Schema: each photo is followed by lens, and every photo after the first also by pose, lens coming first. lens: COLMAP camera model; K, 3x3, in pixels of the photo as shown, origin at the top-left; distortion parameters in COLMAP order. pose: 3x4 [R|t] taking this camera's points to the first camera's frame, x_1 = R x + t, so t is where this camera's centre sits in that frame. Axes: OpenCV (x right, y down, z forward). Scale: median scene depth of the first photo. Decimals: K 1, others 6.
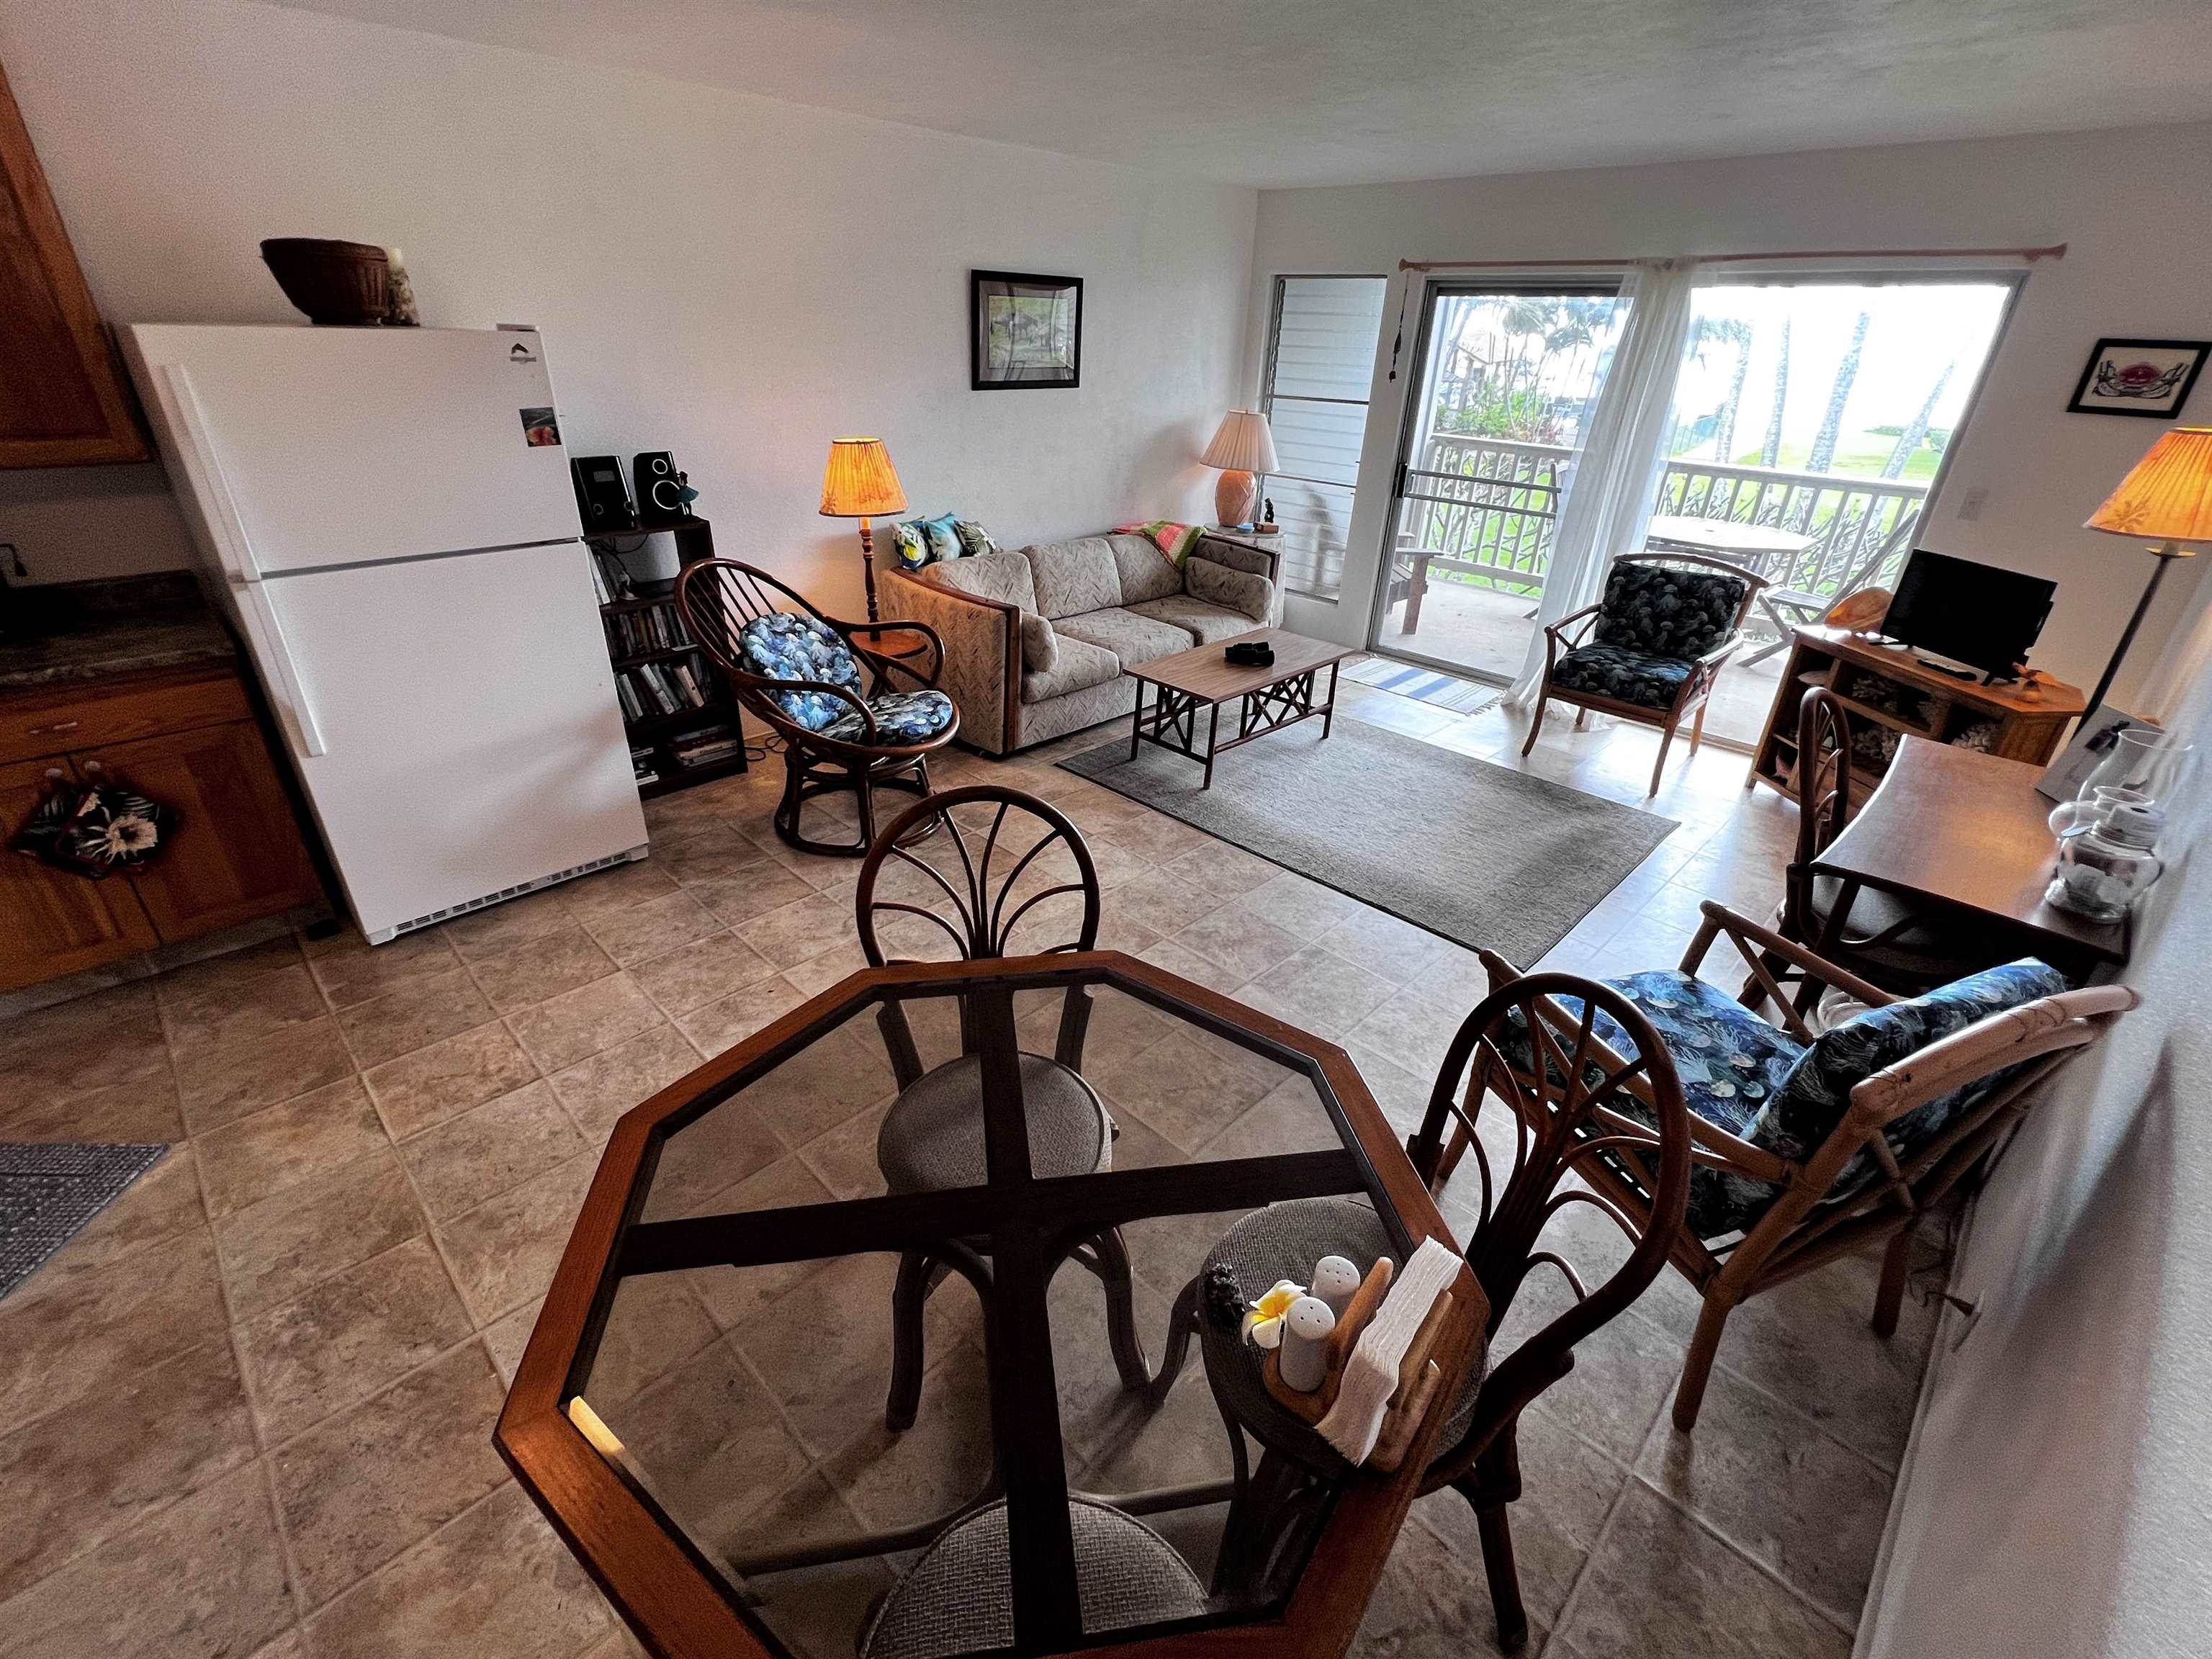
lens RADIAL K [[970.7, 0, 1103.4], [0, 970.7, 824.4], [0, 0, 1]] dist [-0.002197, 0.000293]
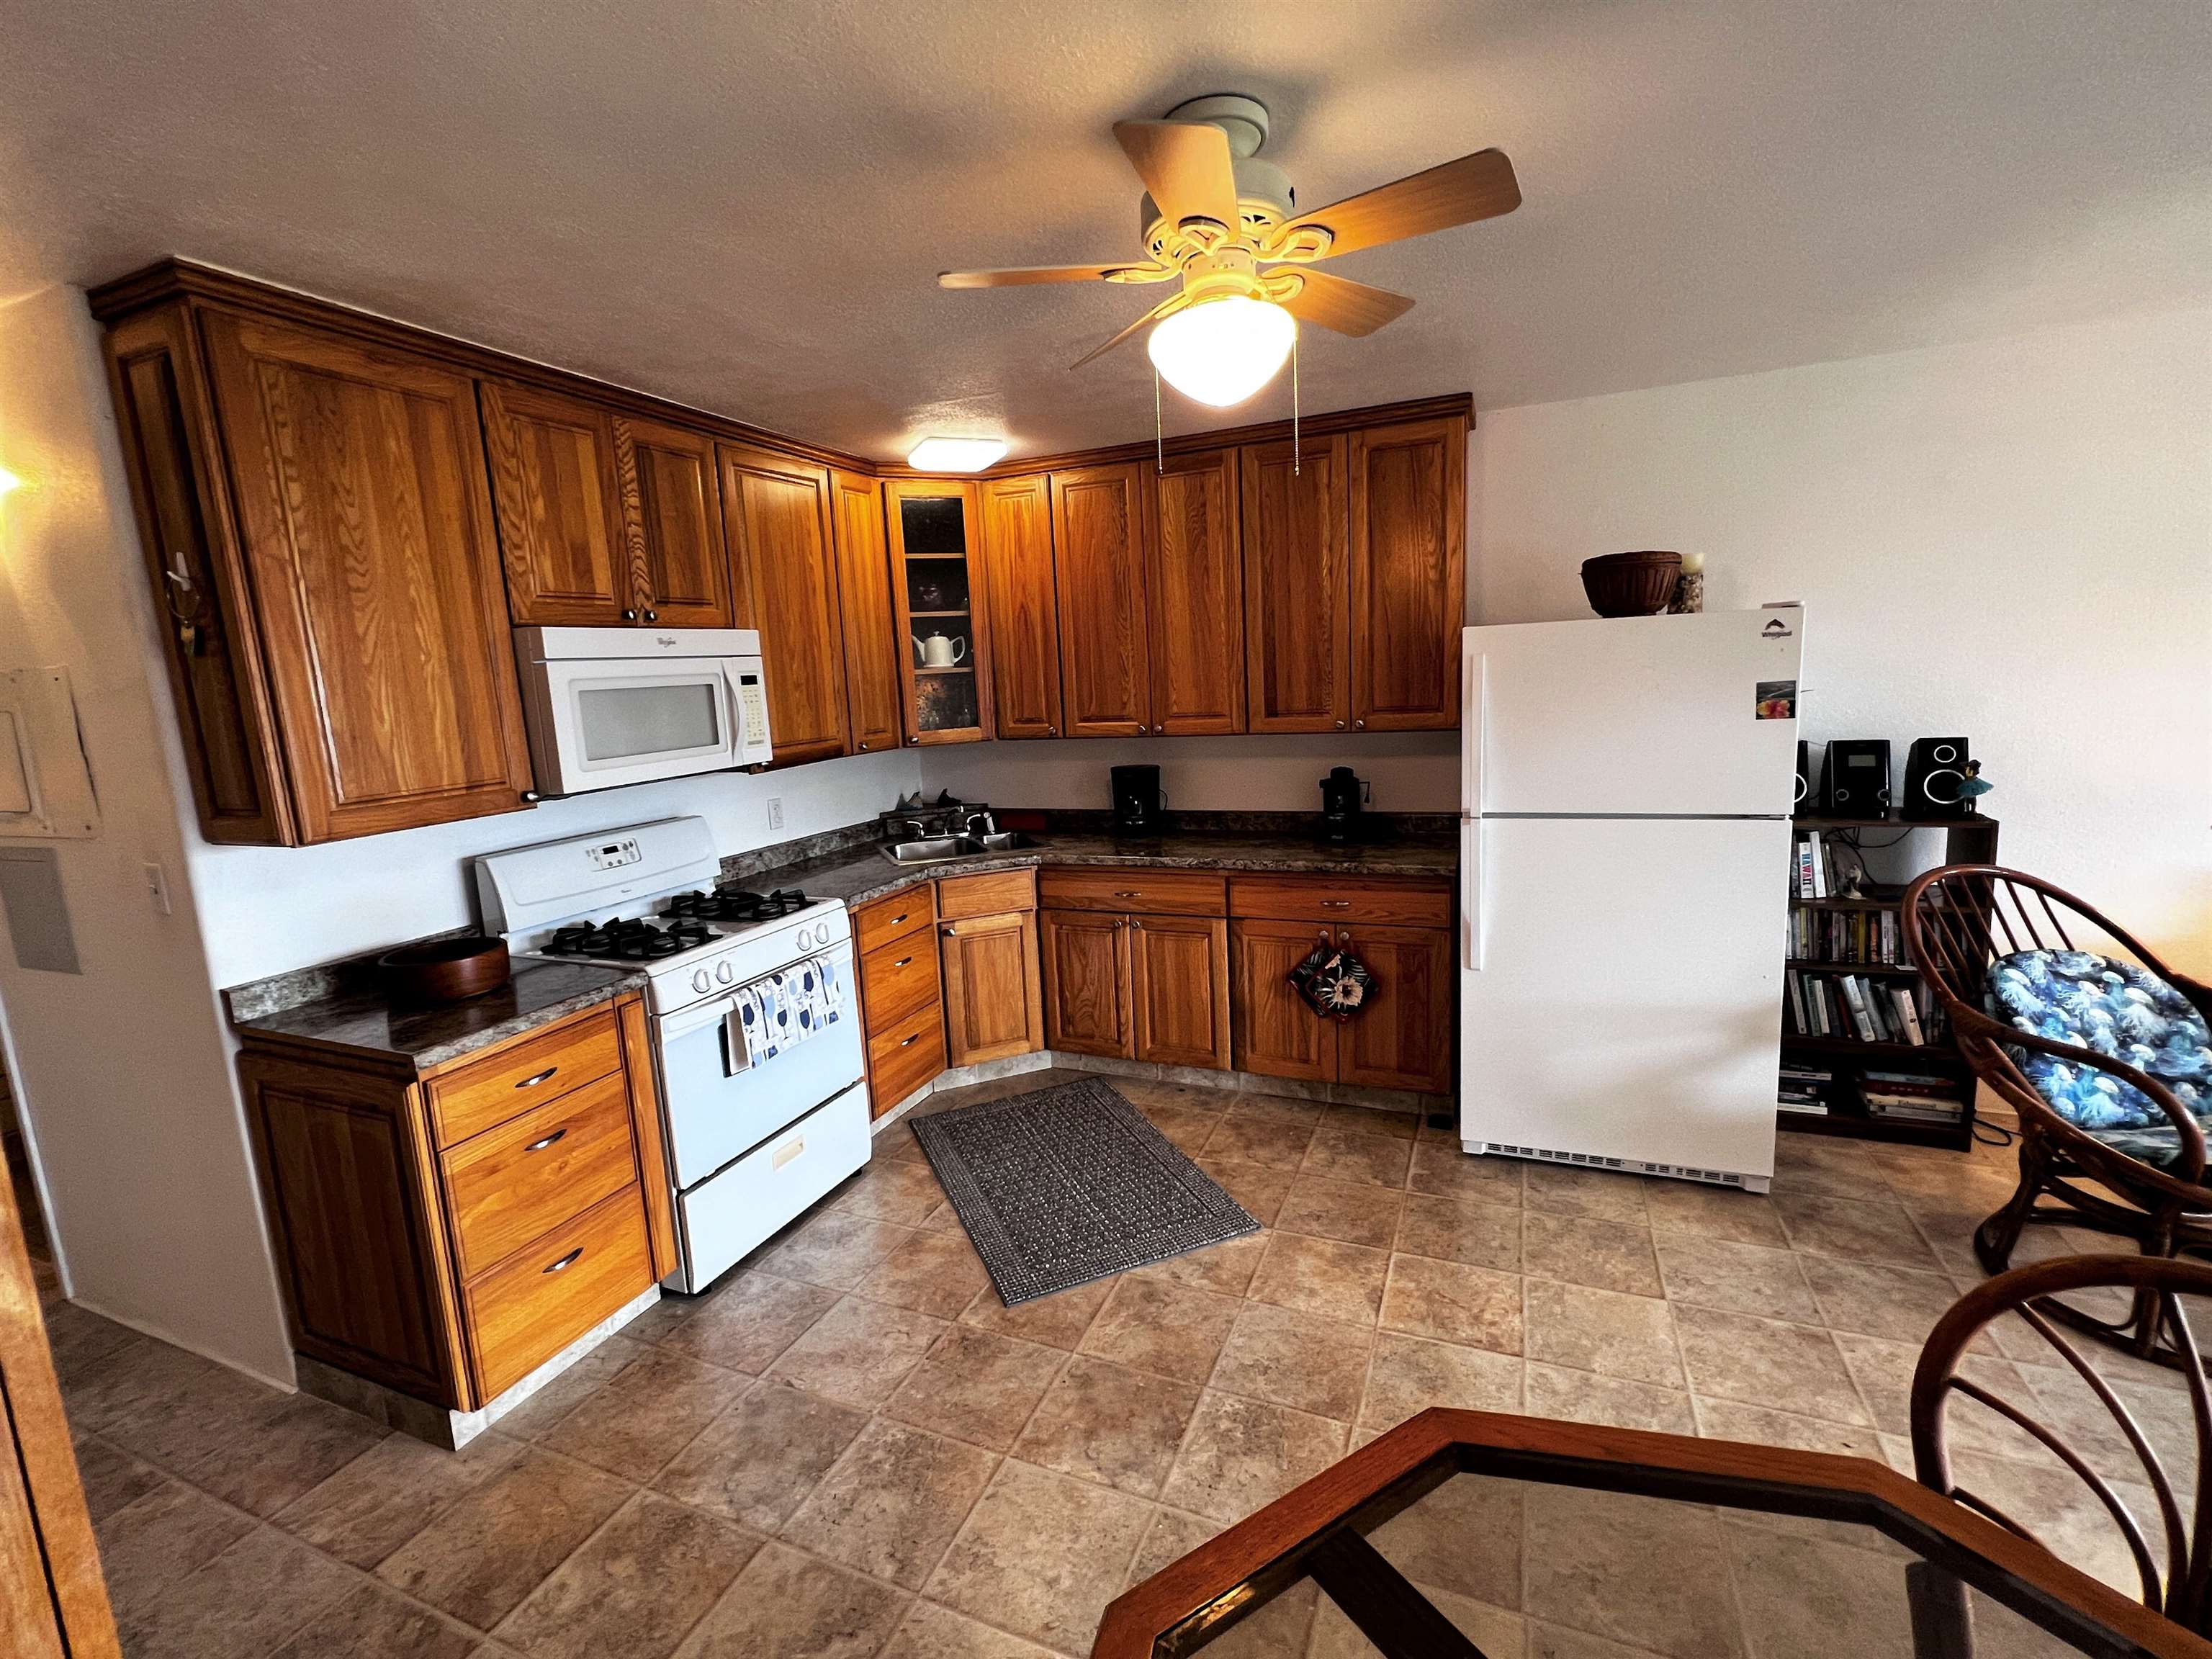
lens RADIAL K [[970.7, 0, 1103.4], [0, 970.7, 824.4], [0, 0, 1]] dist [-0.002197, 0.000293]
pose [[0.373181, 0.094151, -0.922969, 0.042874], [-0.368096, 0.928210, -0.054145, -0.005077], [0.851611, 0.359947, 0.381047, 0.098346]]
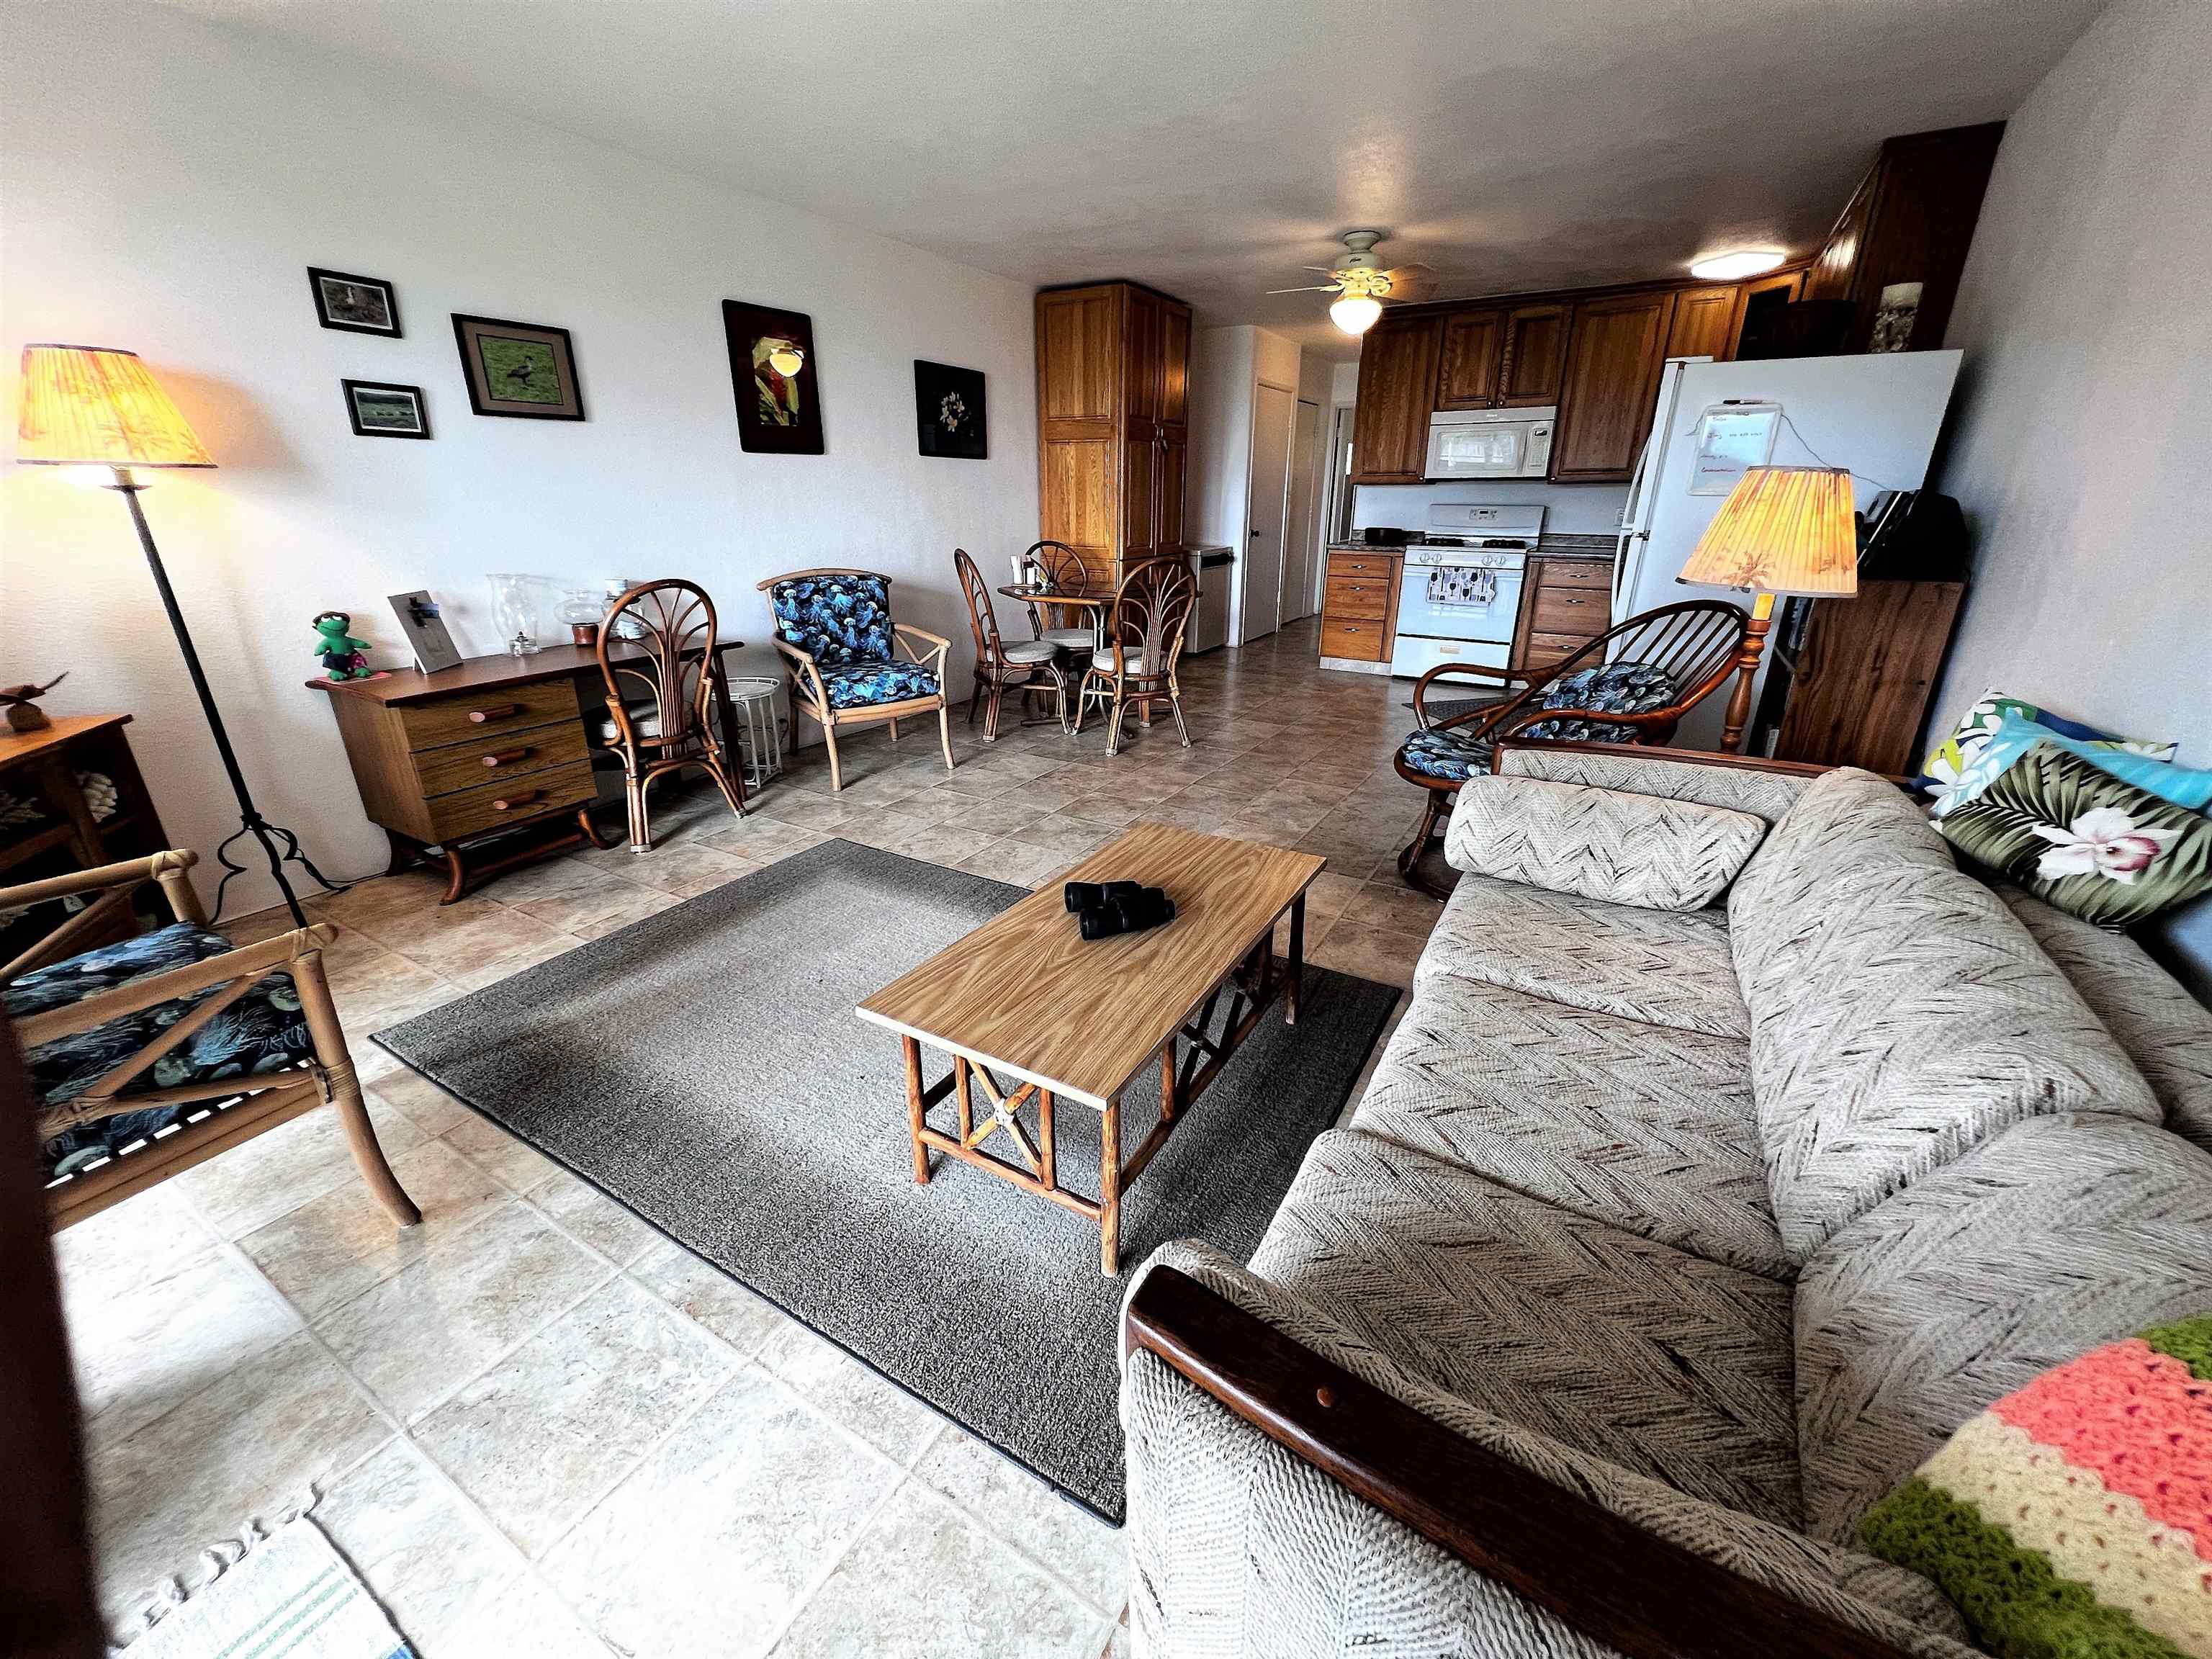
lens RADIAL K [[885.5, 0, 1103.7], [0, 885.5, 821.8], [0, 0, 1]] dist [-0.002202, 0.000299]
pose [[-0.967893, 0.054731, -0.245332, 0.324814], [-0.143288, 0.681766, 0.717401, -0.614182], [0.206523, 0.729520, -0.652034, 1.514142]]
